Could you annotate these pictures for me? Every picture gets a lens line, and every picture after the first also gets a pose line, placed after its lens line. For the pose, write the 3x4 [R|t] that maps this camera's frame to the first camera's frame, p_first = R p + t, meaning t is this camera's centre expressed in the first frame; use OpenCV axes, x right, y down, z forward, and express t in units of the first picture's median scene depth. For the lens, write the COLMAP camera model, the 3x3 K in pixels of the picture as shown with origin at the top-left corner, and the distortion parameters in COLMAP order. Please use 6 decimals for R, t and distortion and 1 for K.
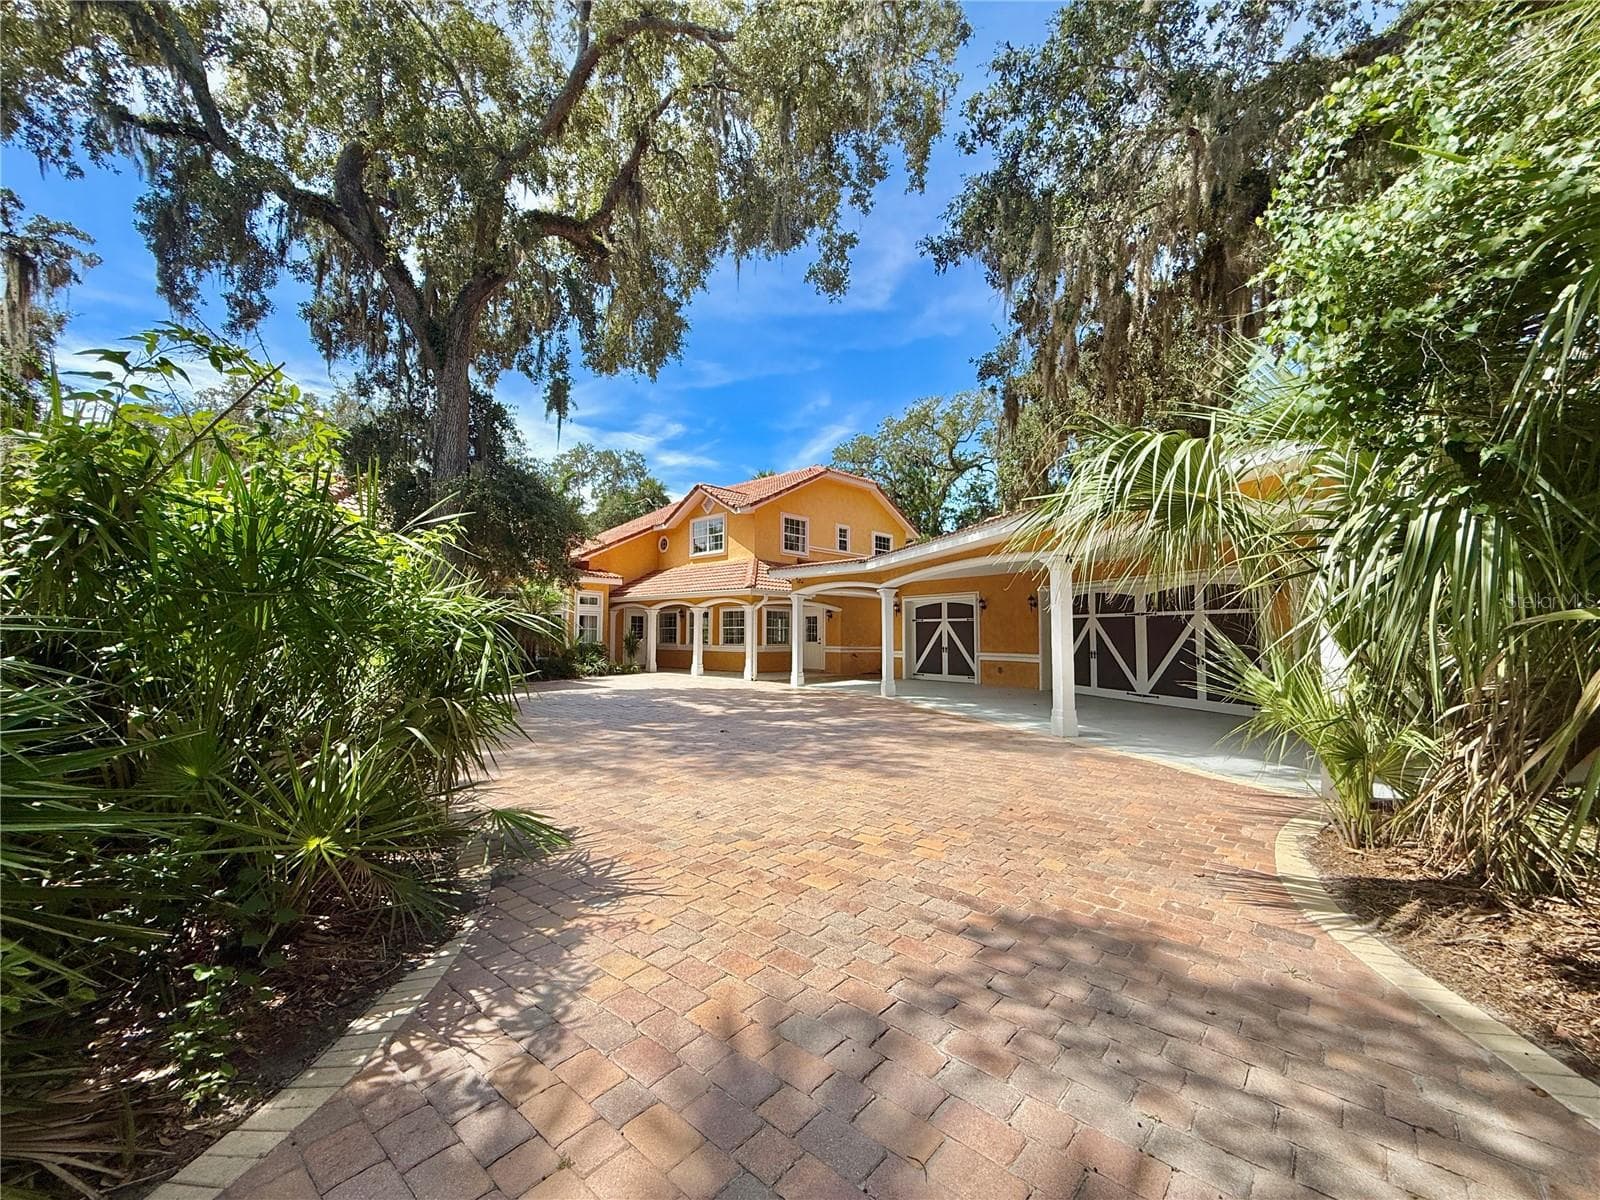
lens RADIAL K [[637.8, 0, 796.7], [0, 637.8, 600.2], [0, 0, 1]] dist [0.000698, 0.000115]
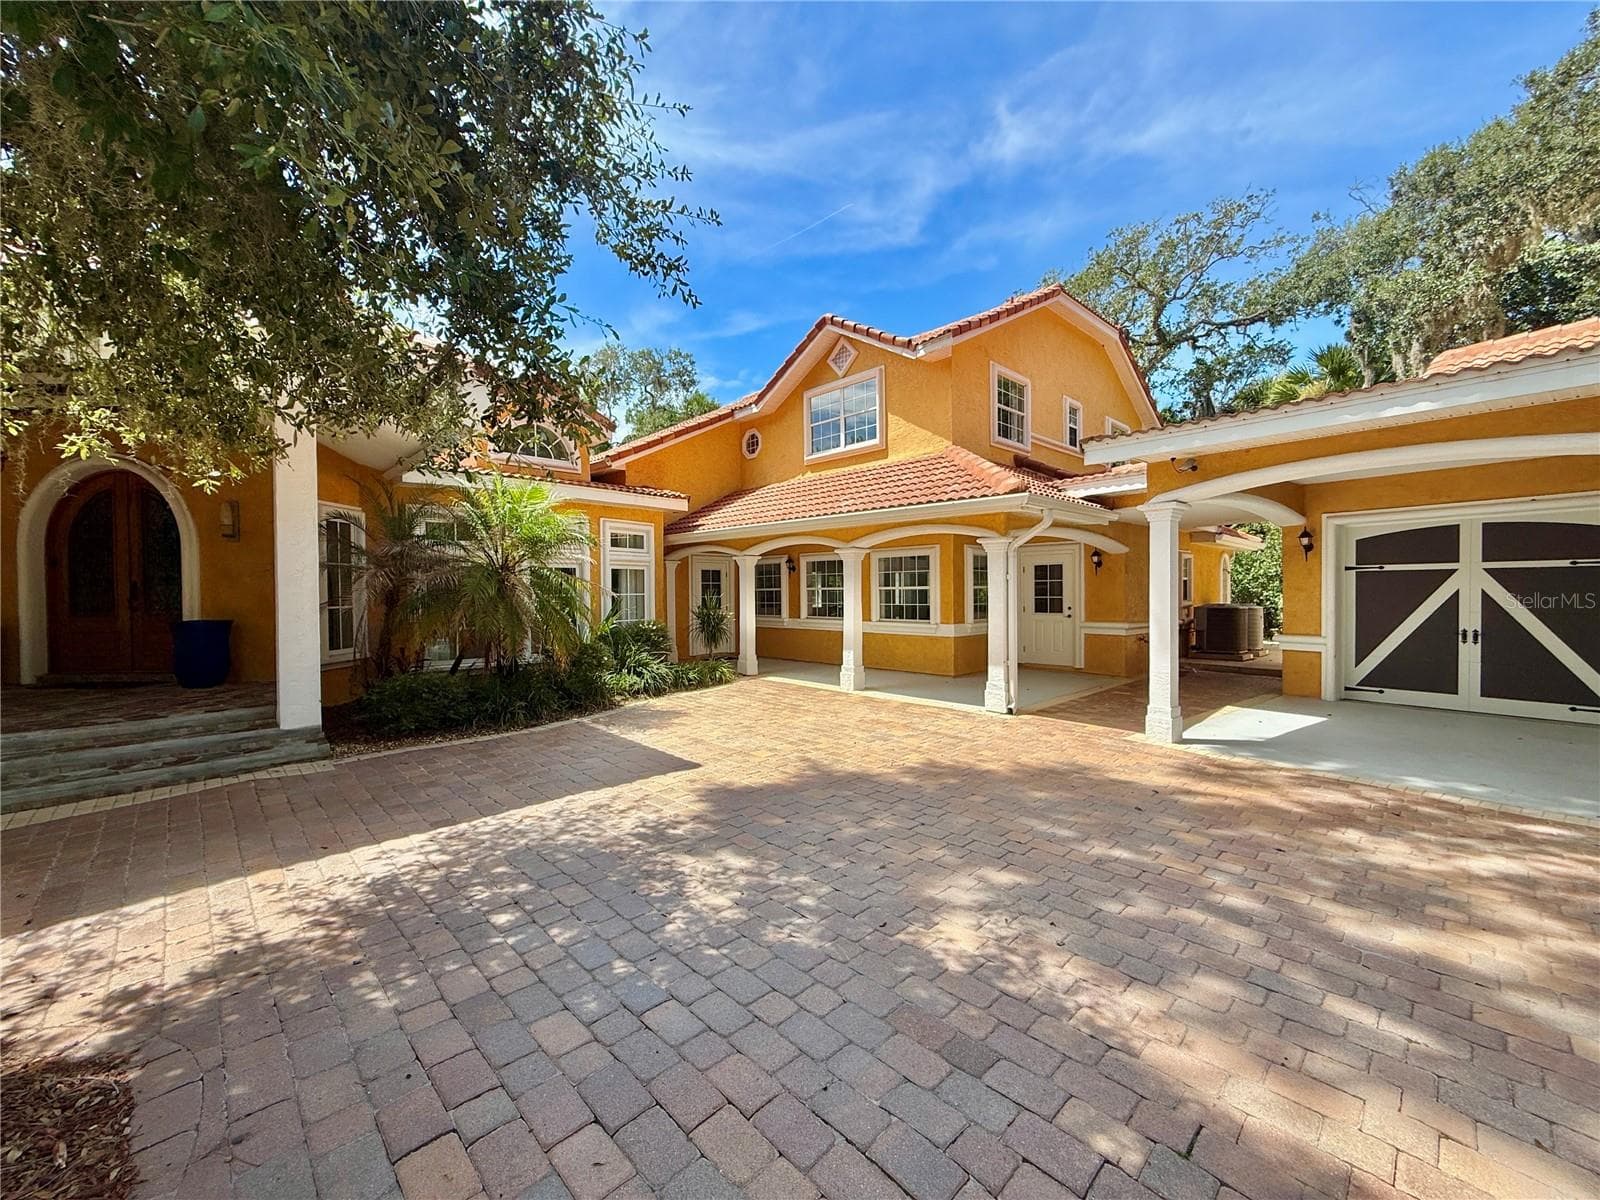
lens RADIAL K [[636.1, 0, 790.7], [0, 636.1, 601.2], [0, 0, 1]] dist [-0.000857, 0.000098]
pose [[0.997868, -0.011696, -0.064205, -0.160150], [0.016278, 0.997321, 0.071309, 0.015064], [0.063199, -0.072202, 0.995386, 0.486959]]
